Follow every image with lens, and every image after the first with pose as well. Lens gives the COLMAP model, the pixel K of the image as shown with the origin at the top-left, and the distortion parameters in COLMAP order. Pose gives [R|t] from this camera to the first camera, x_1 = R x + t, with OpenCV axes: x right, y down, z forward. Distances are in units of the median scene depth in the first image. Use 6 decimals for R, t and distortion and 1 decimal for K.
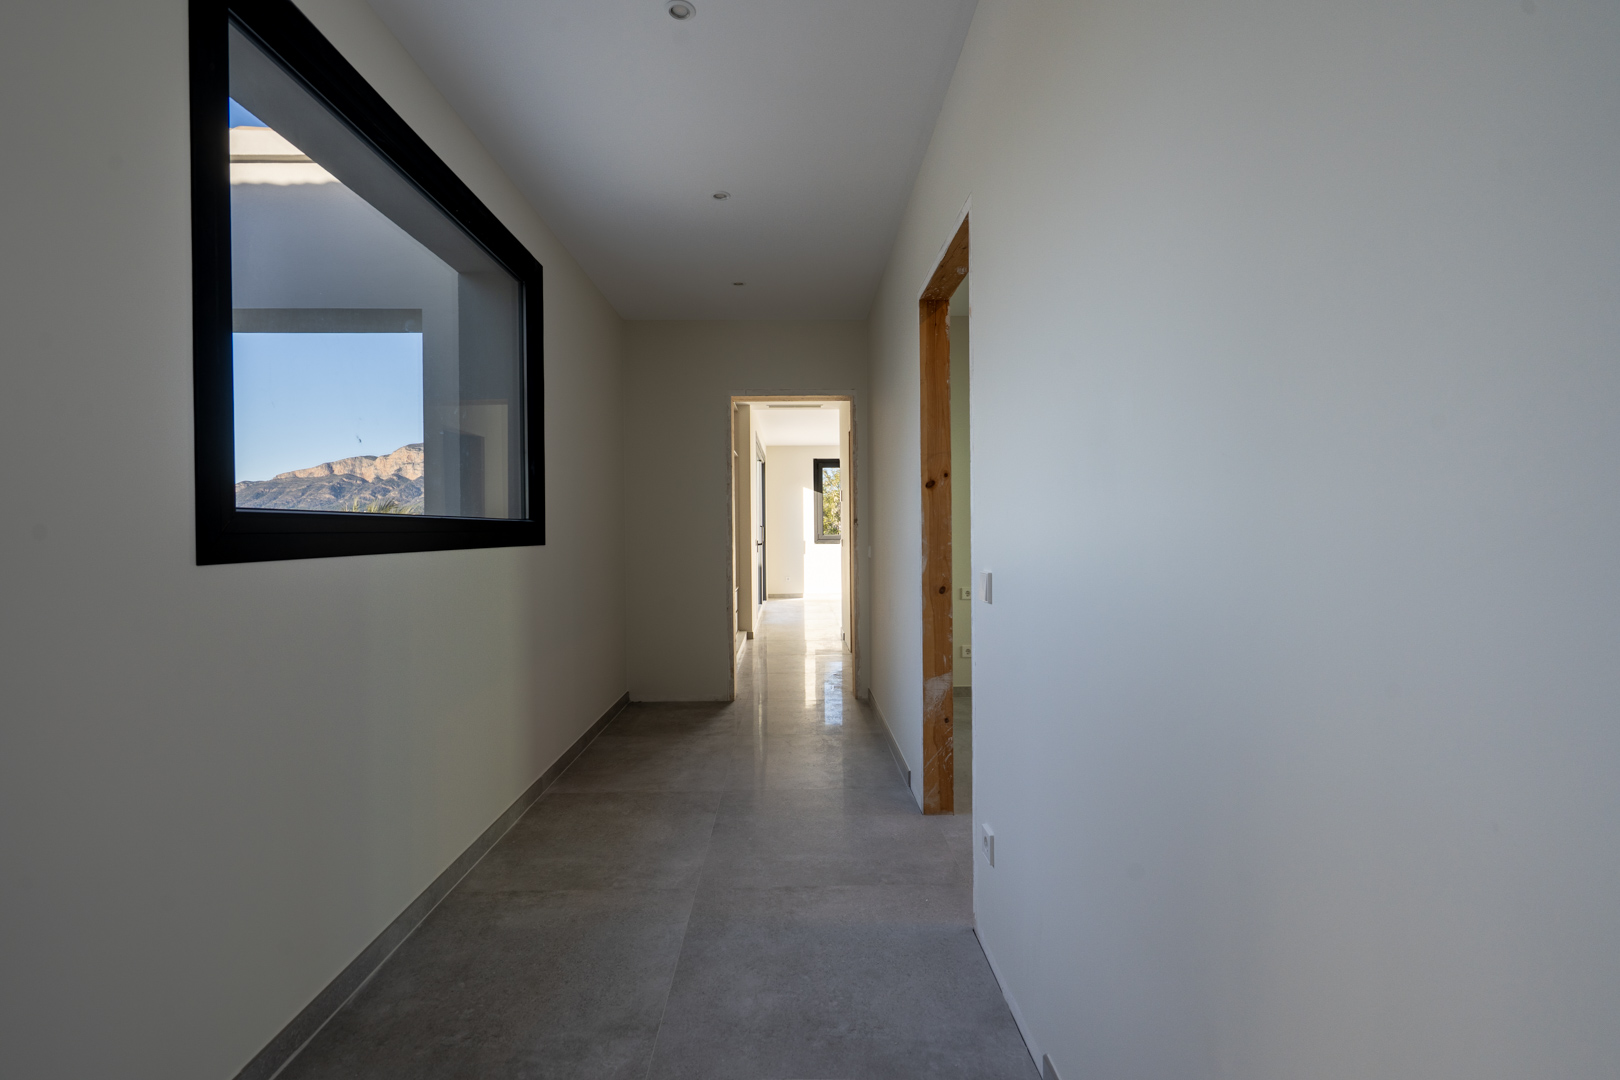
lens RADIAL K [[740.8, 0, 805.4], [0, 740.8, 532.9], [0, 0, 1]] dist [-0.003527, -0.000380]
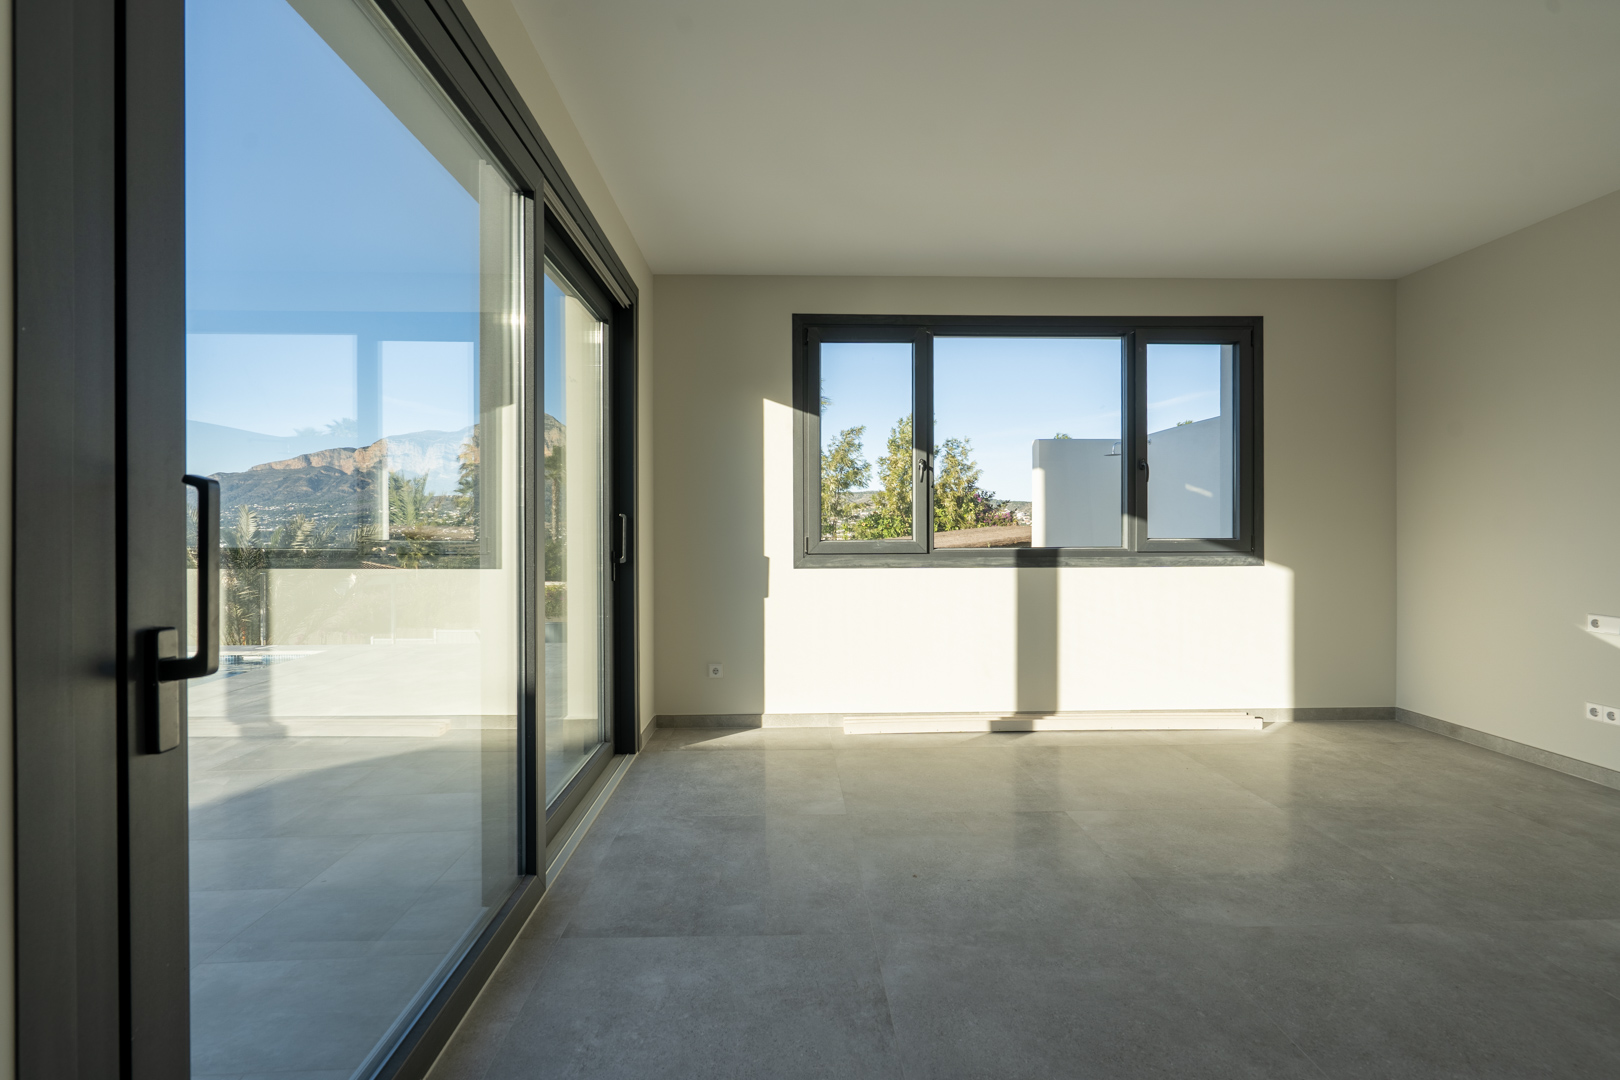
lens RADIAL K [[748.2, 0, 803.4], [0, 748.2, 529.4], [0, 0, 1]] dist [-0.002138, 0.000063]
pose [[0.999931, 0.004738, 0.010766, 0.017057], [-0.004746, 0.999988, 0.000743, -0.003132], [-0.010763, -0.000794, 0.999942, 0.920394]]
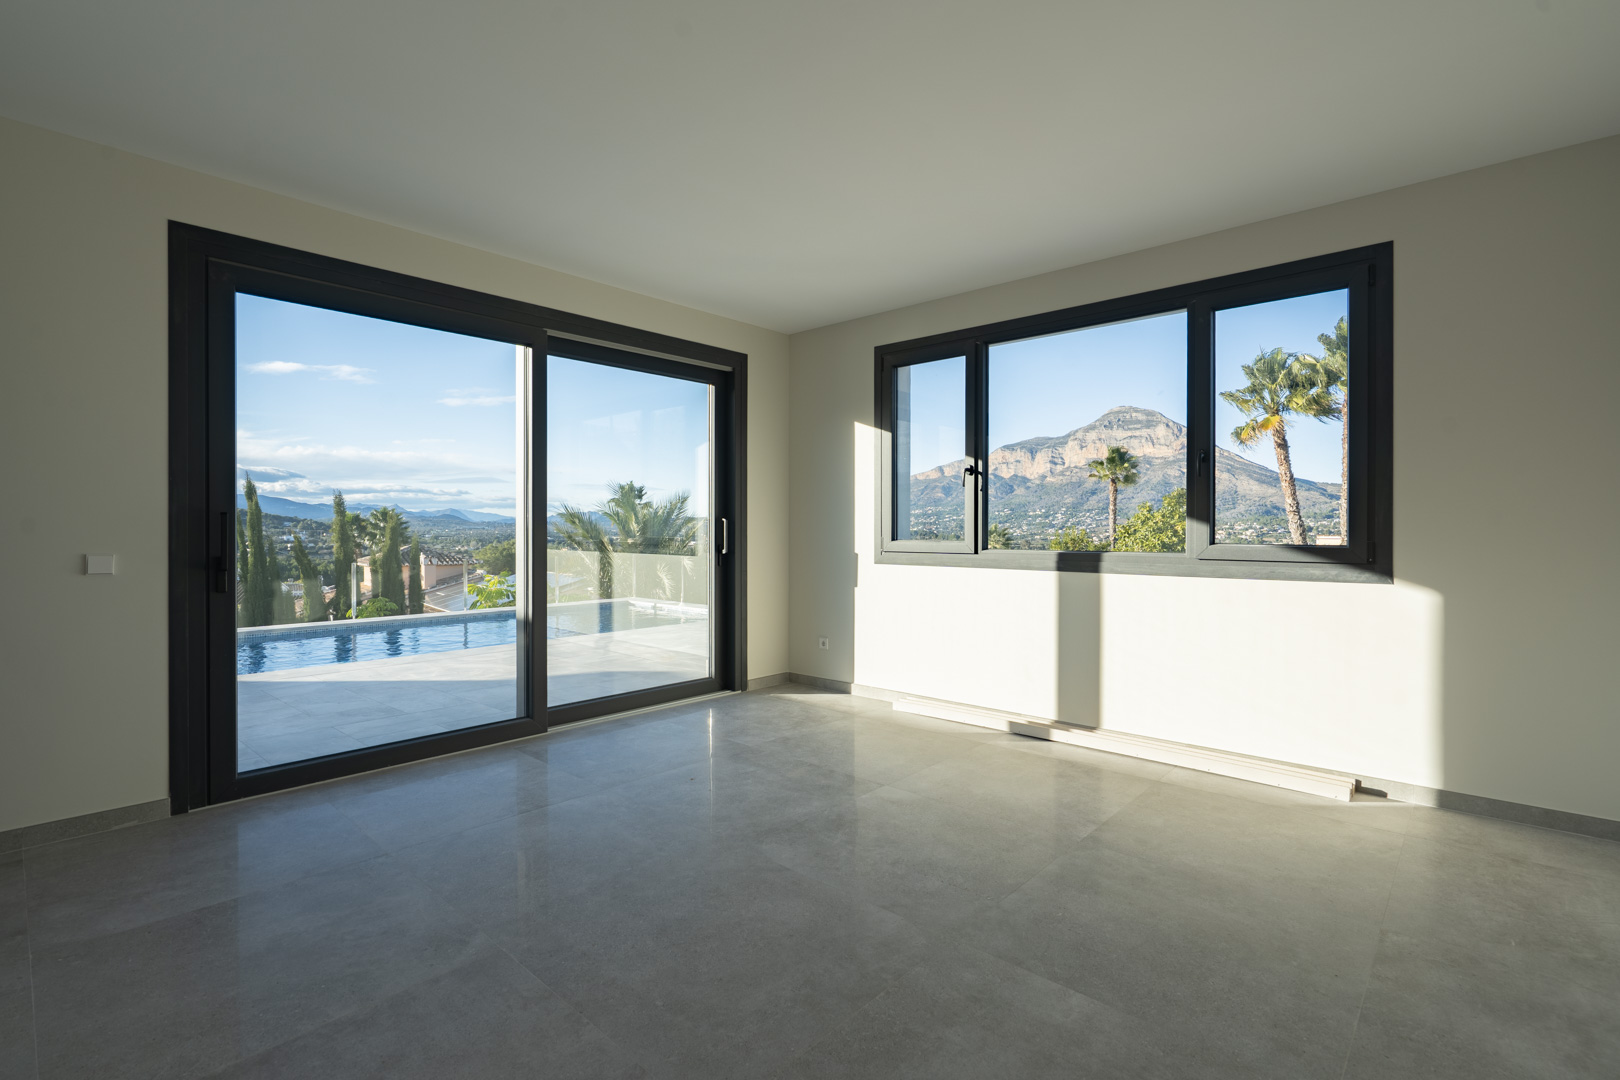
lens RADIAL K [[740.8, 0, 805.4], [0, 740.8, 532.9], [0, 0, 1]] dist [-0.003527, -0.000380]
pose [[0.725620, 0.012533, -0.687982, 0.366764], [-0.007657, 0.999919, 0.010140, -0.006459], [0.688053, -0.002089, 0.725657, 0.959531]]
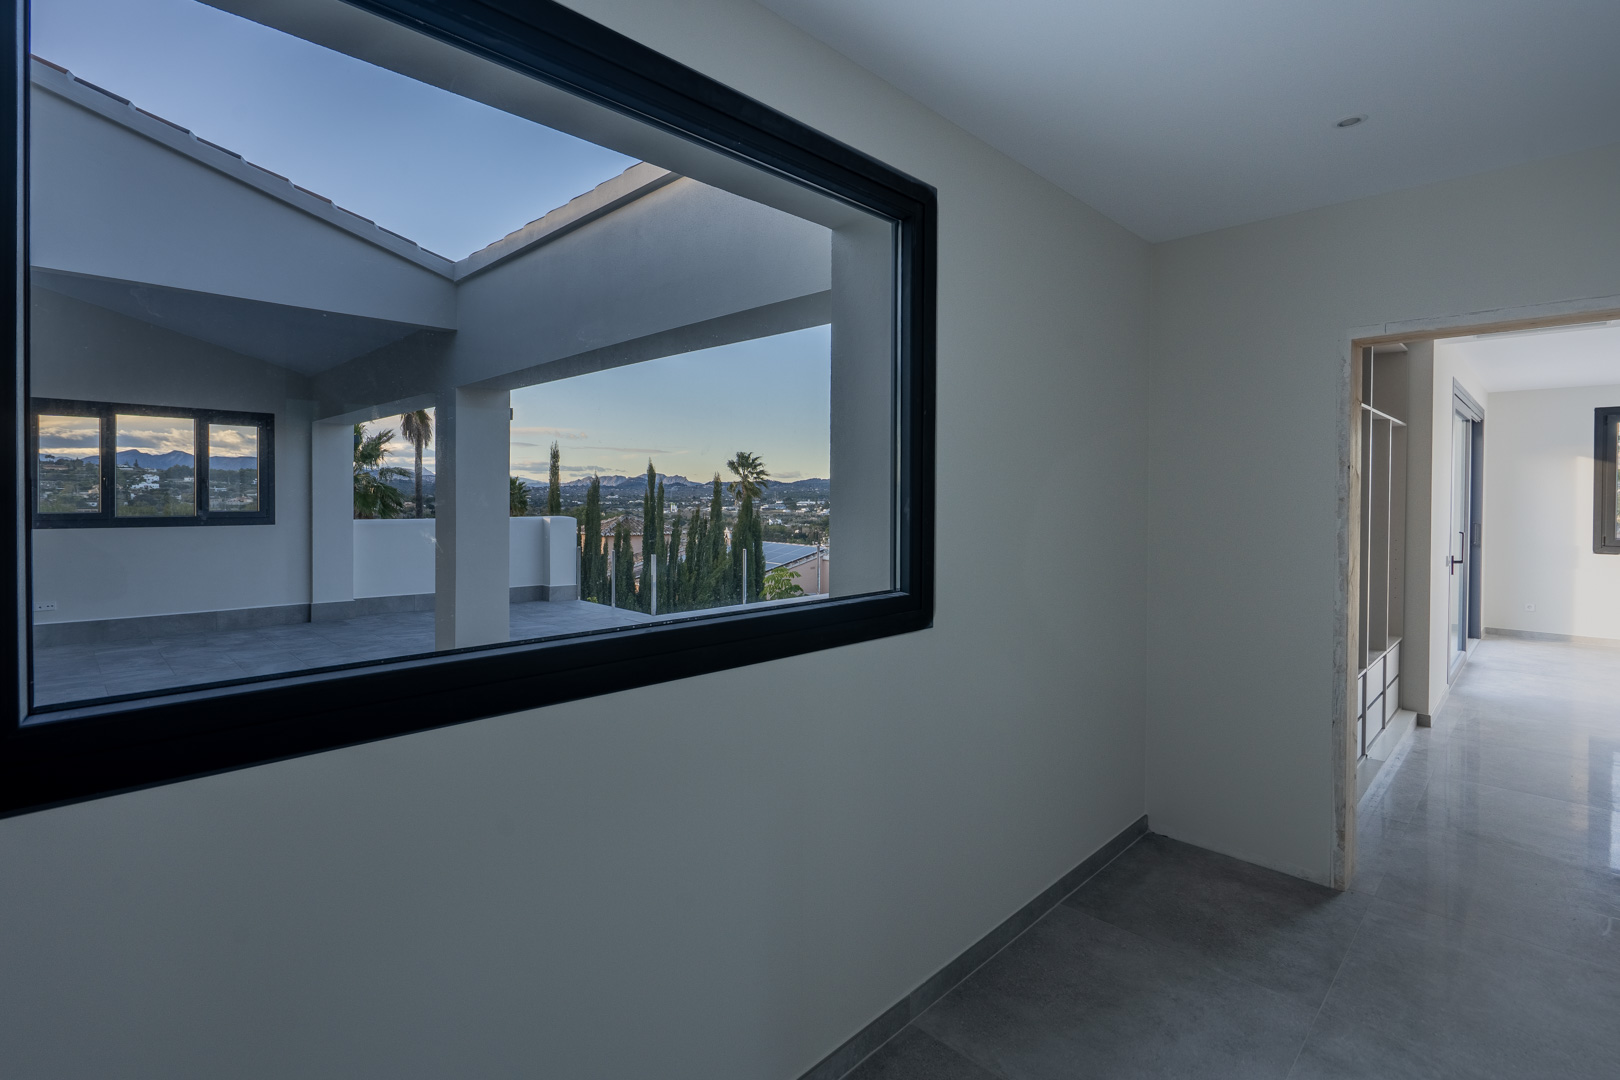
lens RADIAL K [[751.4, 0, 804.9], [0, 751.4, 503.2], [0, 0, 1]] dist [0.000832, 0.000802]
pose [[0.690994, 0.019514, -0.722597, 0.014650], [-0.011015, 0.999804, 0.016468, -0.037766], [0.722777, -0.003420, 0.691073, 0.178763]]
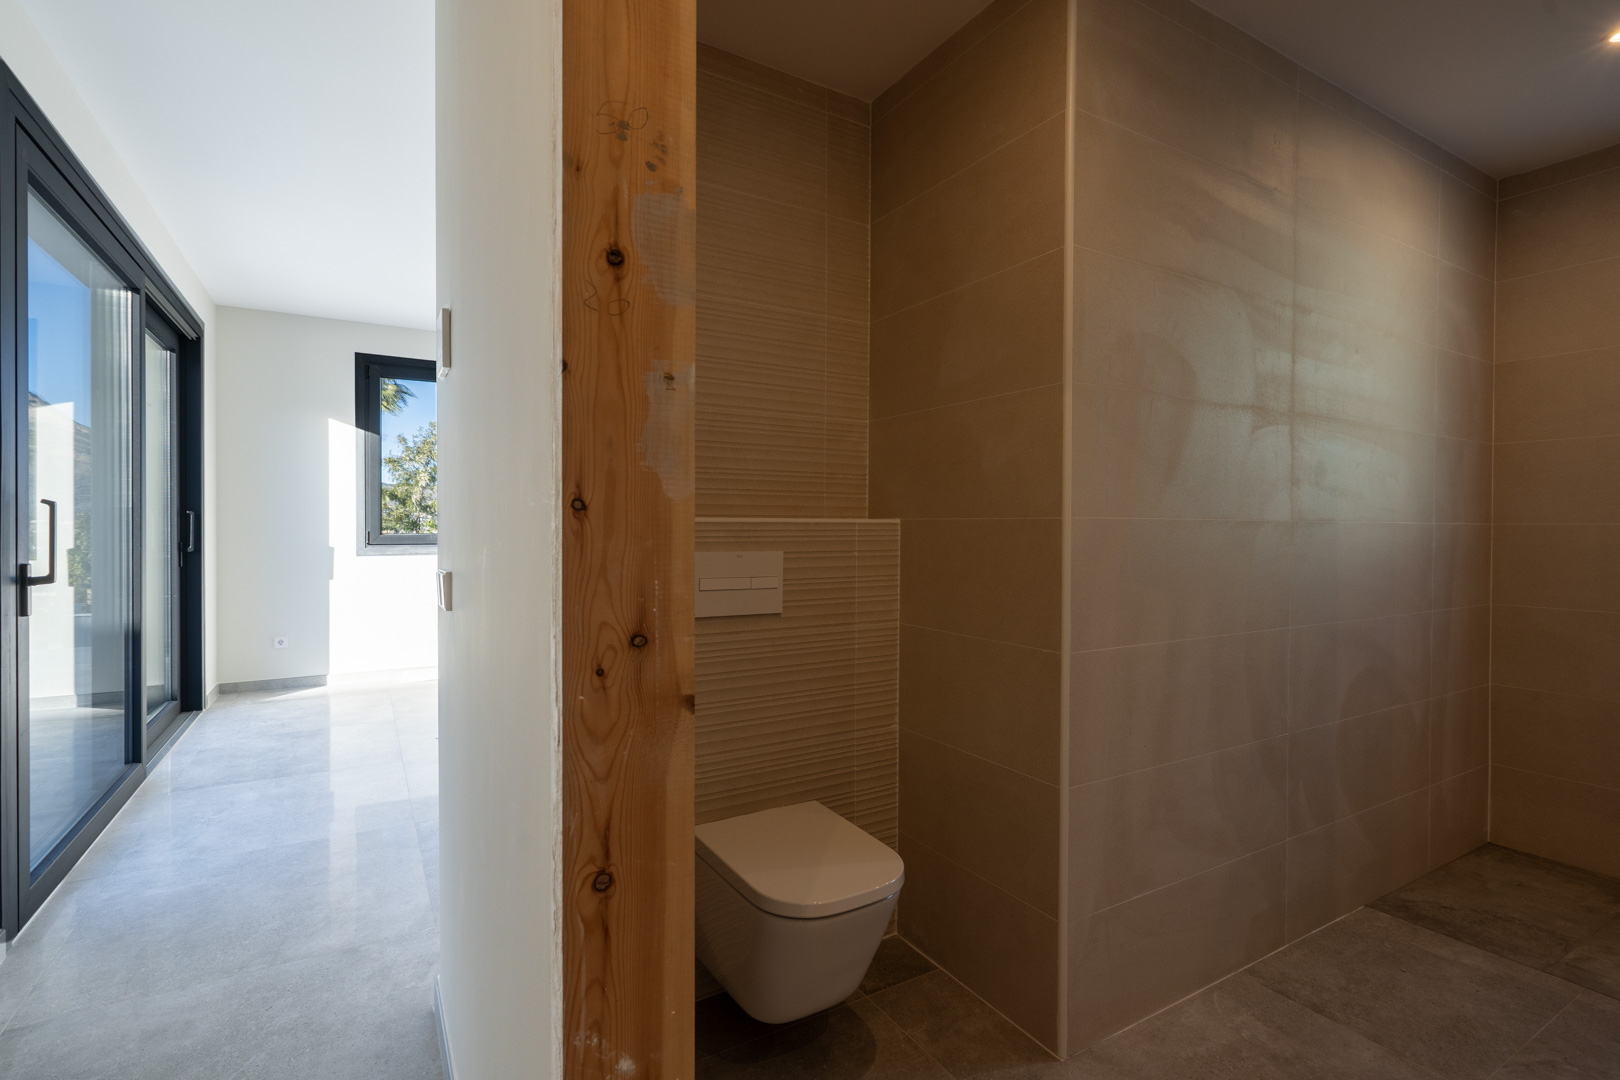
lens RADIAL K [[763.2, 0, 808.9], [0, 763.2, 532.6], [0, 0, 1]] dist [0.000171, 0.000103]
pose [[0.868257, 0.005896, 0.496079, 0.027516], [-0.009224, 0.999948, 0.004259, -0.002569], [-0.496028, -0.008274, 0.868267, 0.686811]]
